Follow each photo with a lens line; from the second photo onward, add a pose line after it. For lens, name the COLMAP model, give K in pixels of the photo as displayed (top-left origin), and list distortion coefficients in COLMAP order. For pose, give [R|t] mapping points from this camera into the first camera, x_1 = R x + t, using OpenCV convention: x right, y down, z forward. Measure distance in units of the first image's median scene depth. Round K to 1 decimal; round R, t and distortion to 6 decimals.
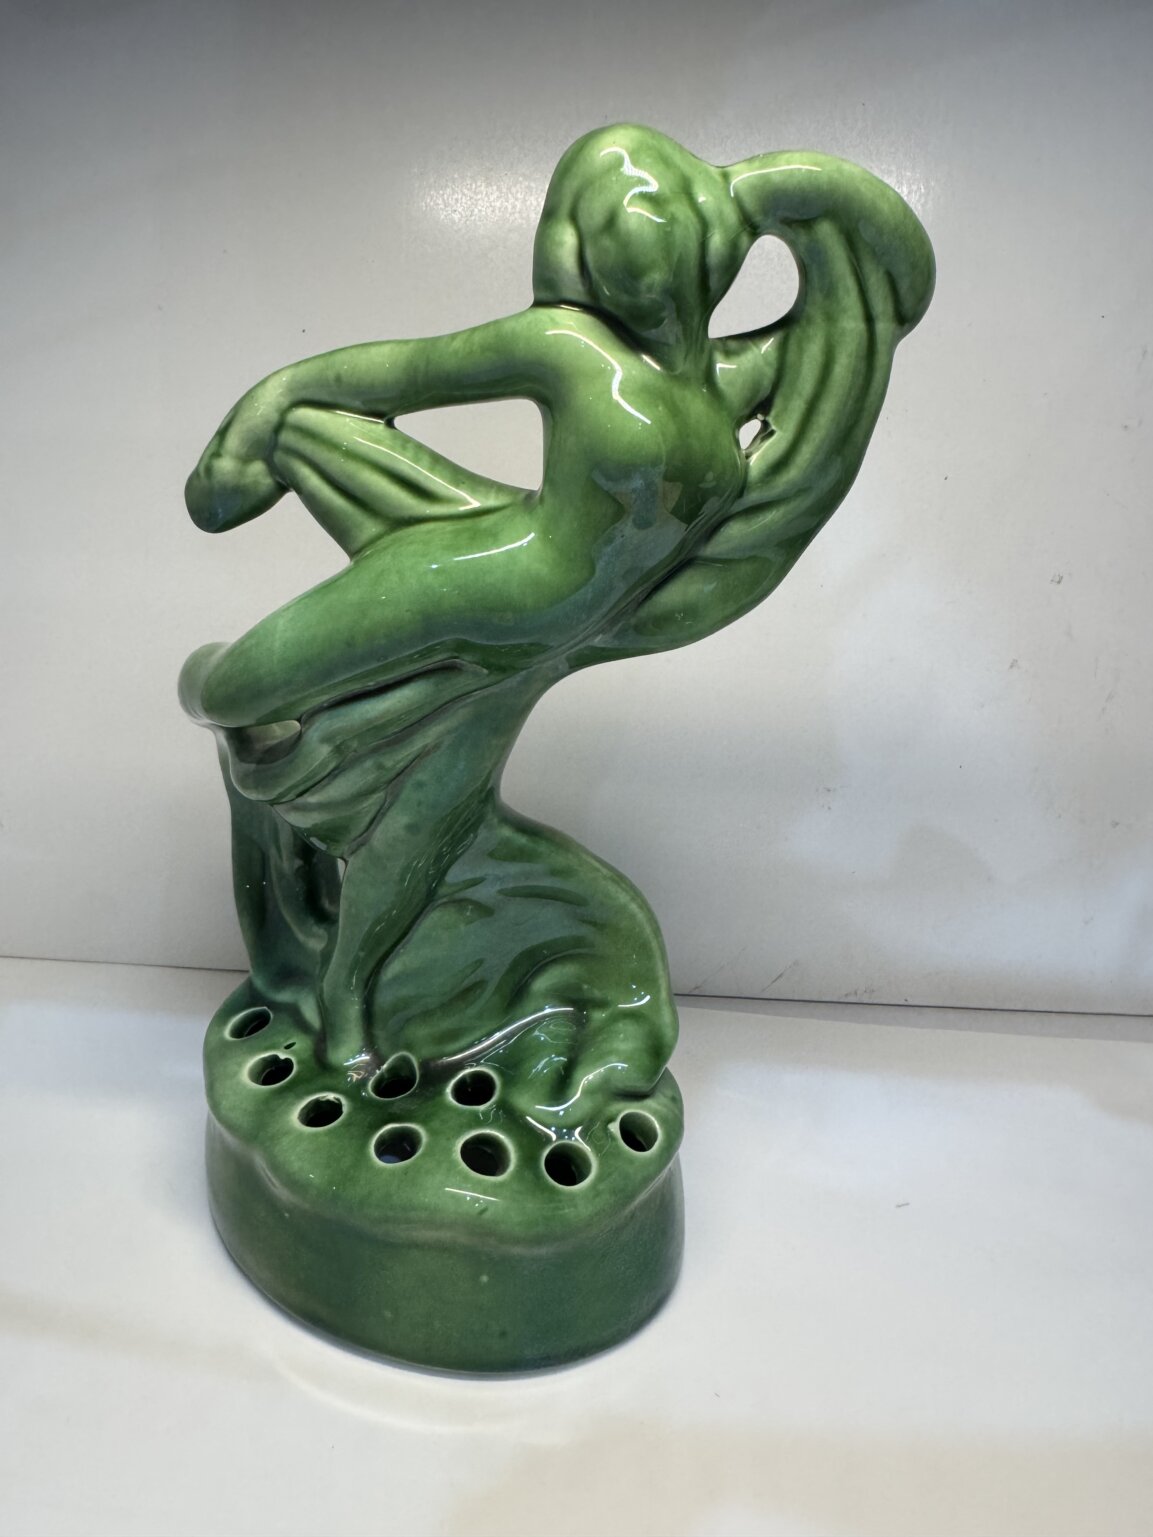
lens RADIAL K [[1102.2, 0, 569.7], [0, 1102.2, 727.9], [0, 0, 1]] dist [0.006859, -0.000154]
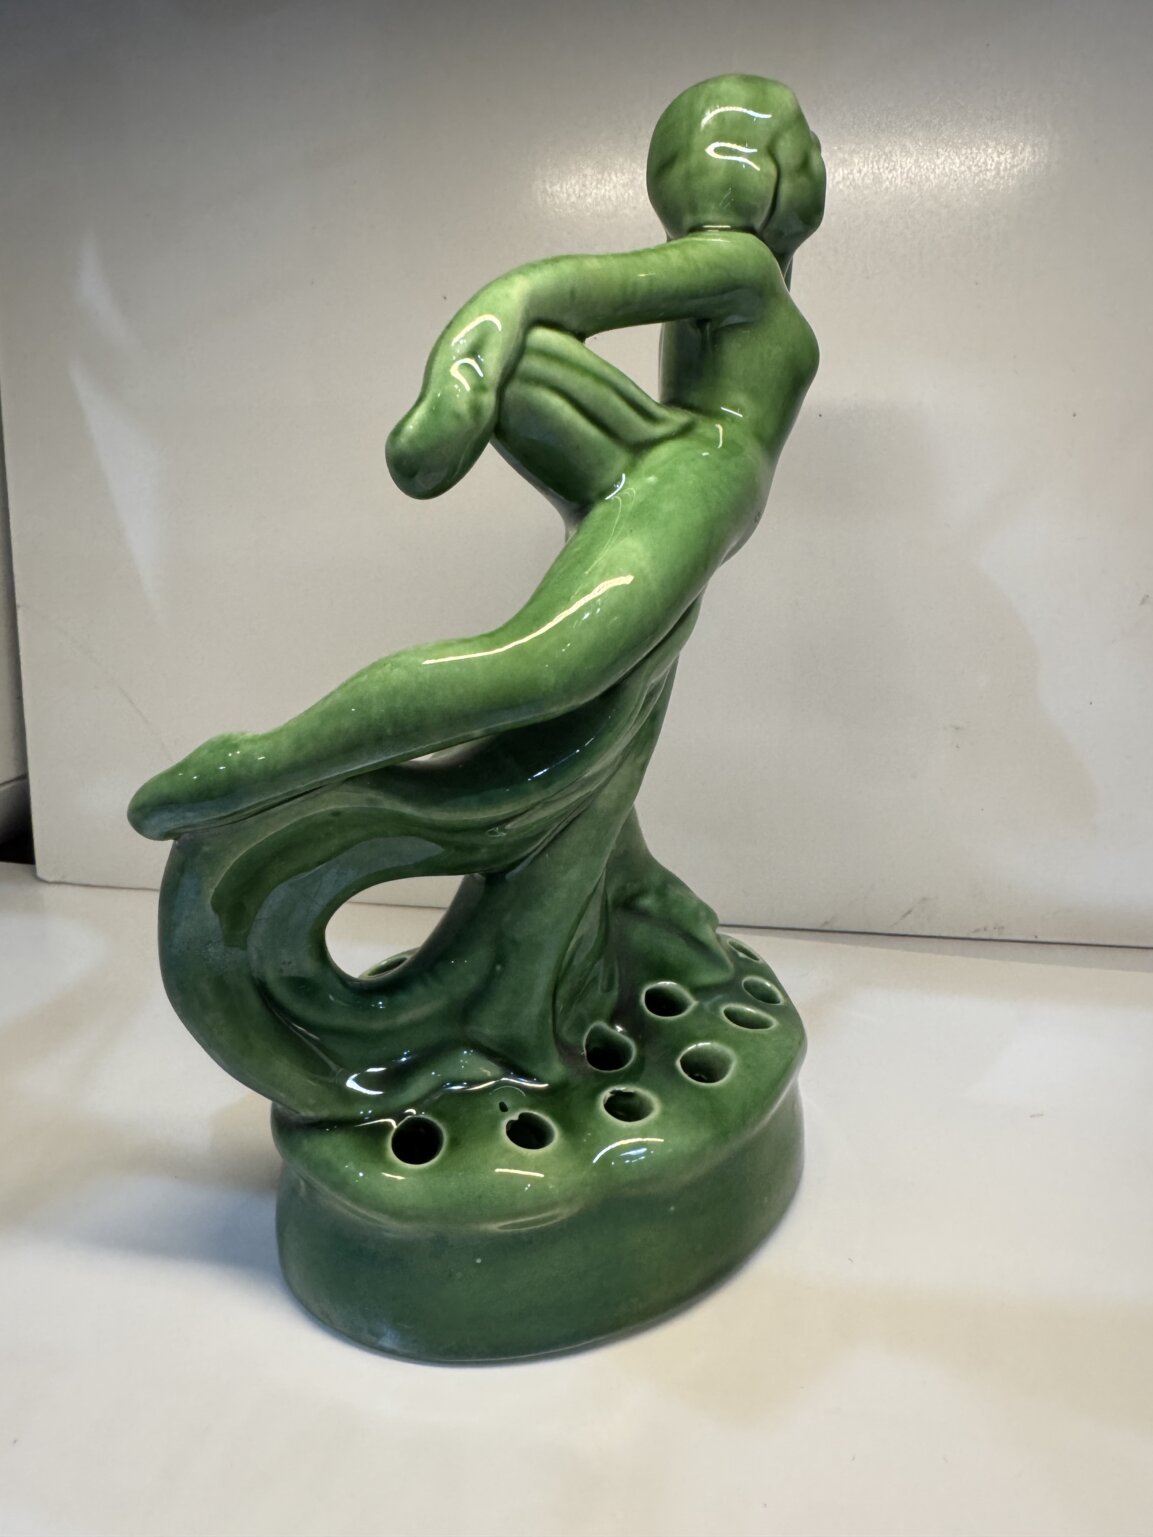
lens RADIAL K [[1084.2, 0, 576.5], [0, 1084.2, 768.5], [0, 0, 1]] dist [0.006681, 0.000705]
pose [[0.404187, -0.323848, 0.855427, -1.030408], [0.314203, 0.927472, 0.202663, -0.126058], [-0.859016, 0.186864, 0.476626, 0.603700]]
